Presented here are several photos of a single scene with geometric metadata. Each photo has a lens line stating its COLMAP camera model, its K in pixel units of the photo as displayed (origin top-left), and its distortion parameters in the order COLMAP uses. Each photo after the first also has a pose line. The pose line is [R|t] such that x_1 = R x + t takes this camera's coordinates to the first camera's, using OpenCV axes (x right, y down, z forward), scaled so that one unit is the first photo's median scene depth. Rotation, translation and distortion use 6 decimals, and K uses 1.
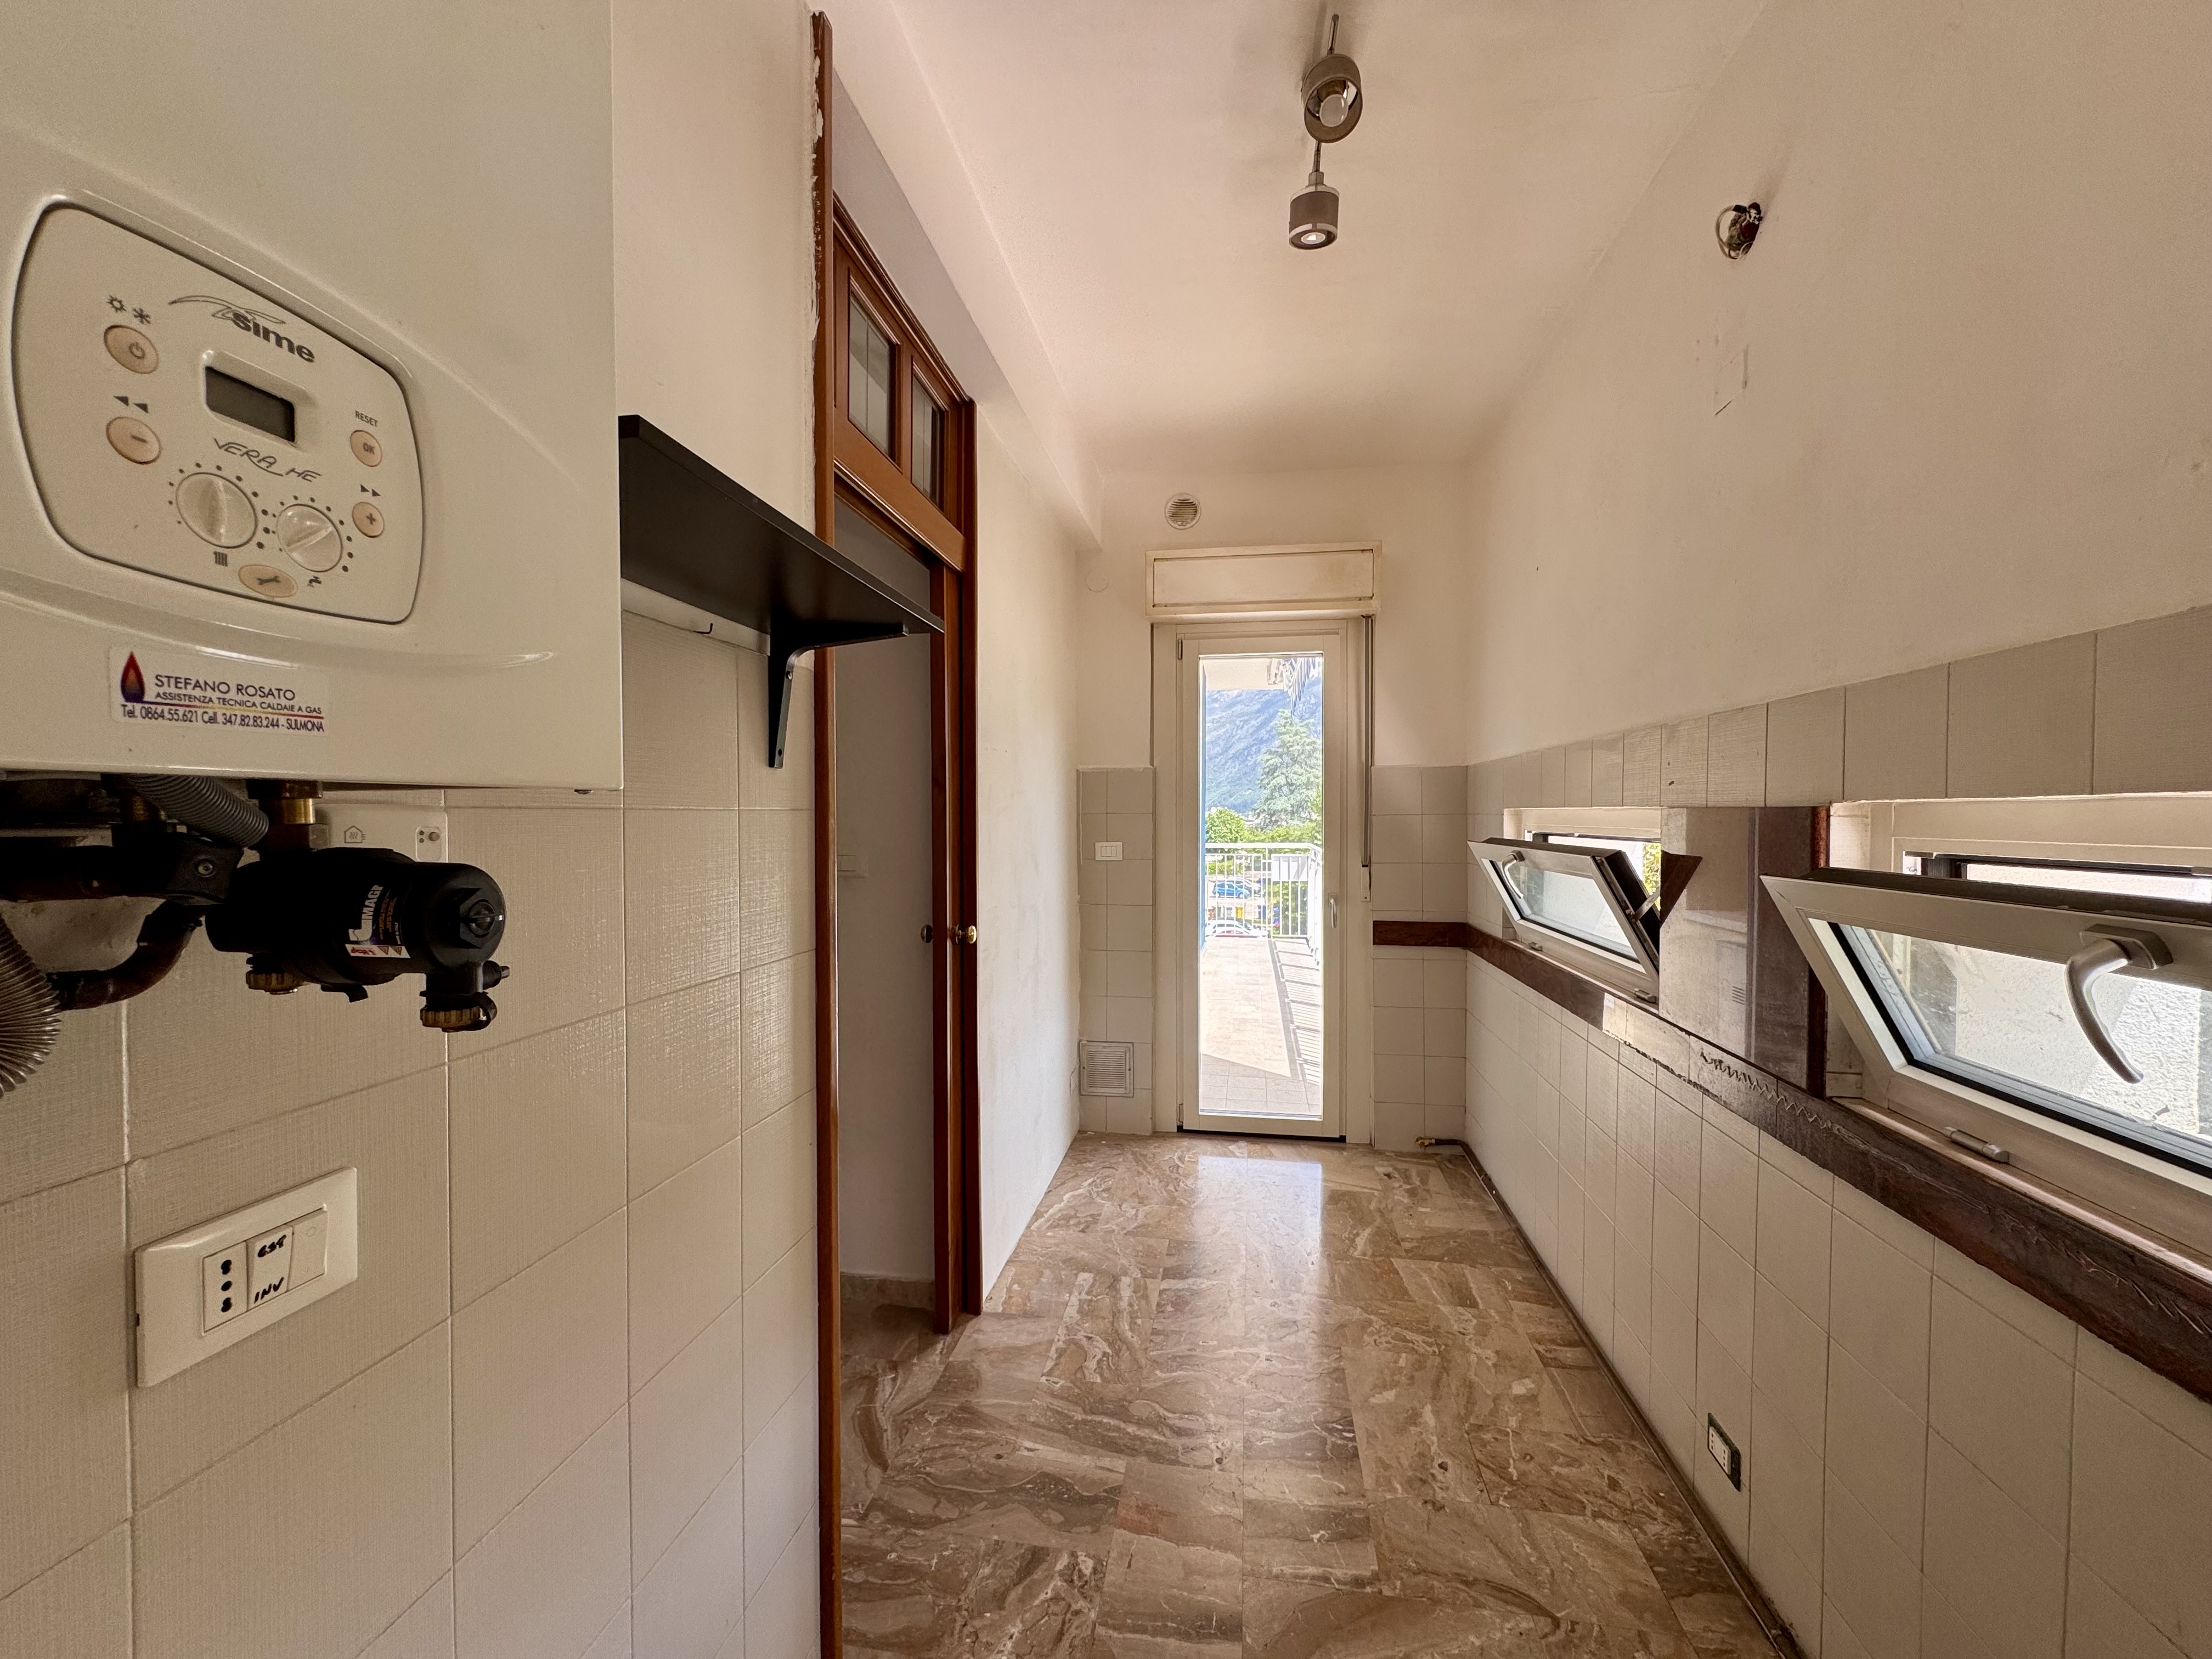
lens RADIAL K [[883.7, 0, 1123.4], [0, 883.7, 830.0], [0, 0, 1]] dist [-0.002656, 0.000234]
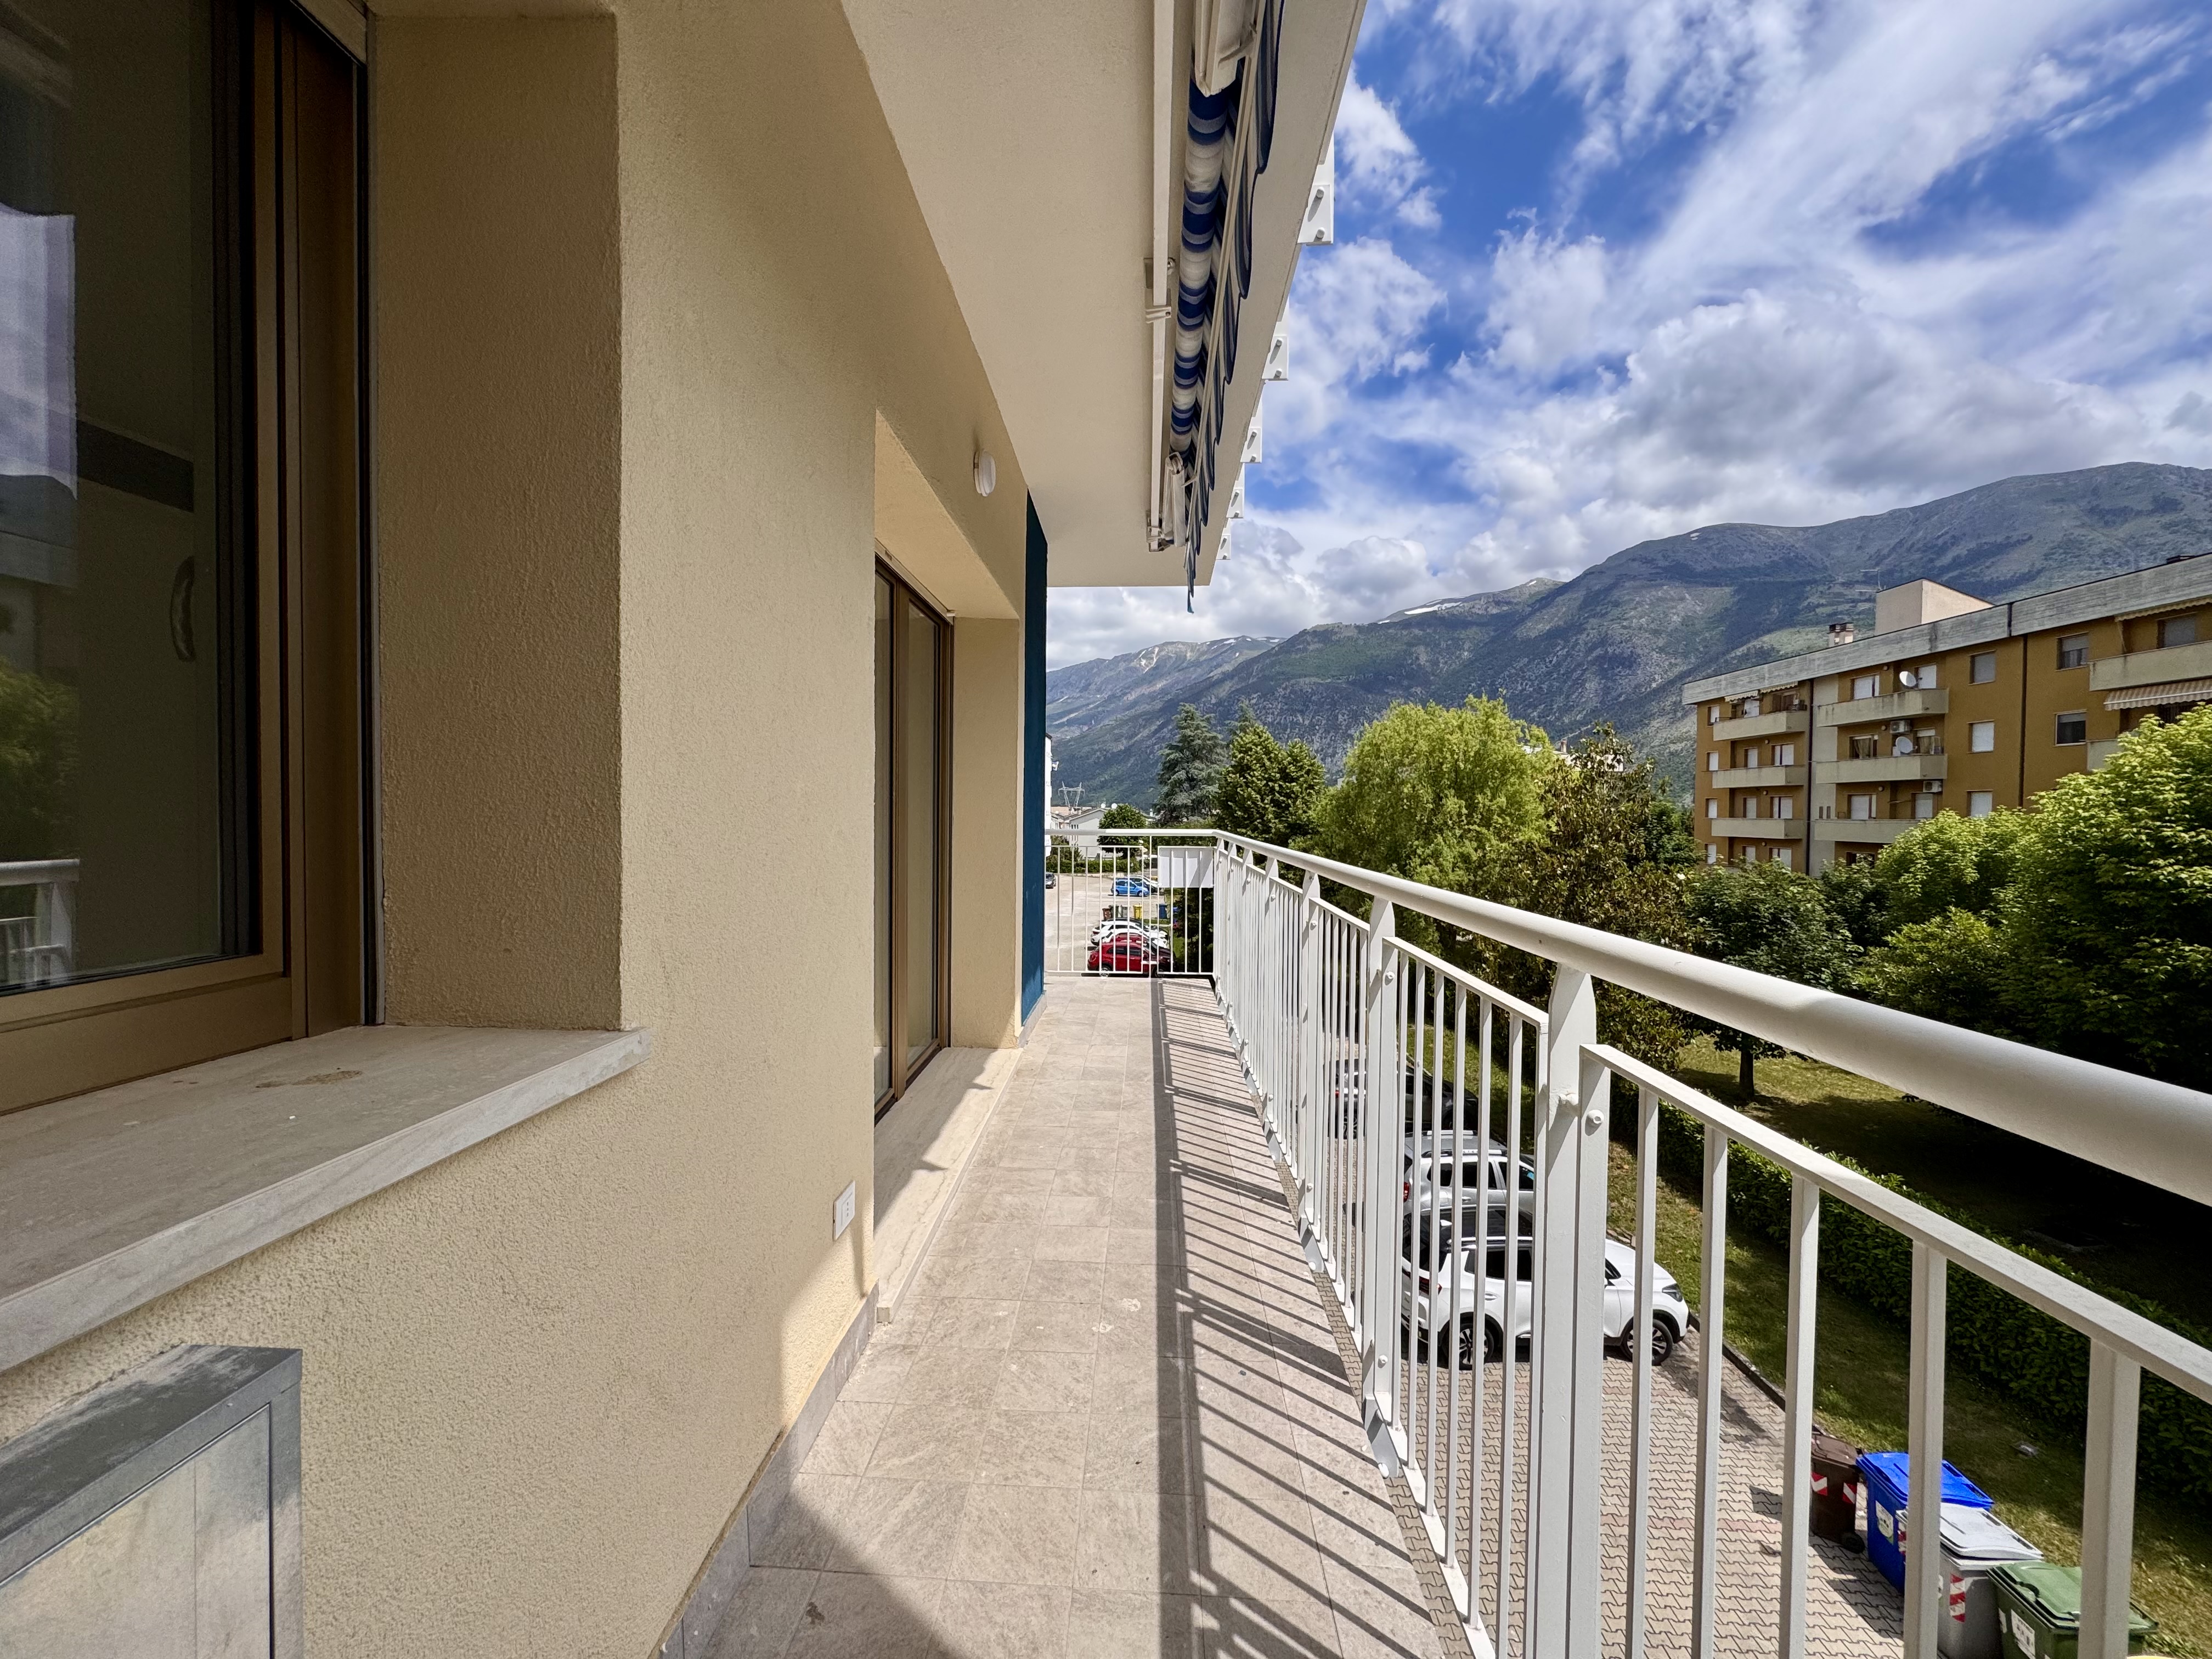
lens RADIAL K [[883.7, 0, 1123.4], [0, 883.7, 830.0], [0, 0, 1]] dist [-0.002656, 0.000234]
pose [[0.993950, 0.001173, 0.109824, 0.070182], [-0.001530, 0.999994, 0.003172, 0.014036], [-0.109820, -0.003321, 0.993946, 0.355028]]
